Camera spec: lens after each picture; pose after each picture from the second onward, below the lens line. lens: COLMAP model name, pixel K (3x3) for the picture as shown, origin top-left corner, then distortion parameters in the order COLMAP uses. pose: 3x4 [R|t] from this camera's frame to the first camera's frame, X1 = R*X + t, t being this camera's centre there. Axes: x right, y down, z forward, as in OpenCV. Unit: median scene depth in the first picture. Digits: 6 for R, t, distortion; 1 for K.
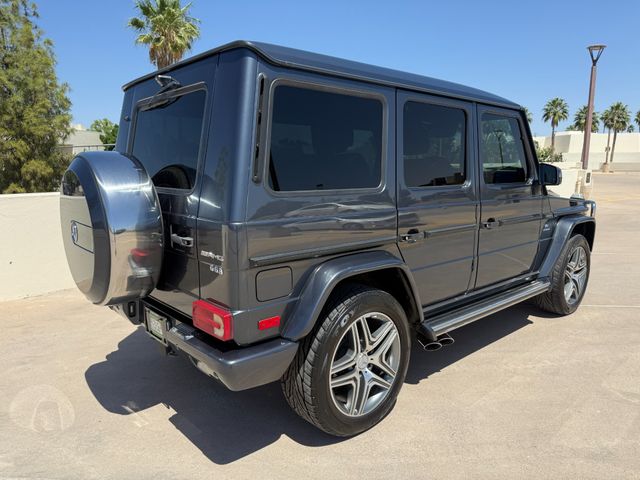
lens RADIAL K [[458.8, 0, 317.5], [0, 458.8, 238.8], [0, 0, 1]] dist [0.006449, -0.005215]
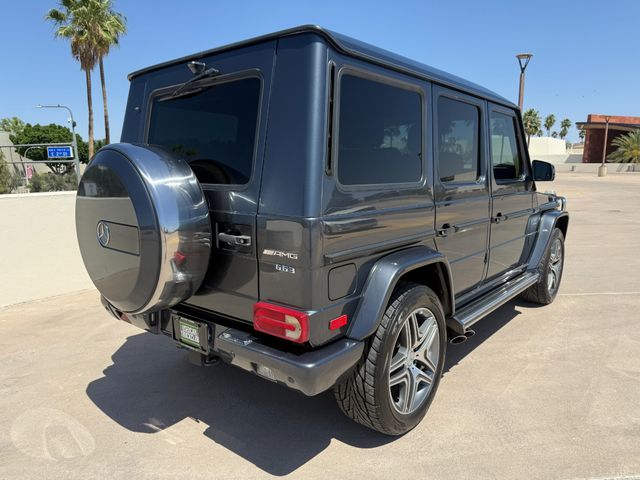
lens RADIAL K [[460.3, 0, 318.1], [0, 460.3, 241.3], [0, 0, 1]] dist [0.001492, -0.001776]
pose [[0.988698, -0.025890, 0.147668, -0.224159], [0.025890, 0.999663, 0.001919, 0.008684], [-0.147668, 0.001926, 0.989035, 0.045733]]
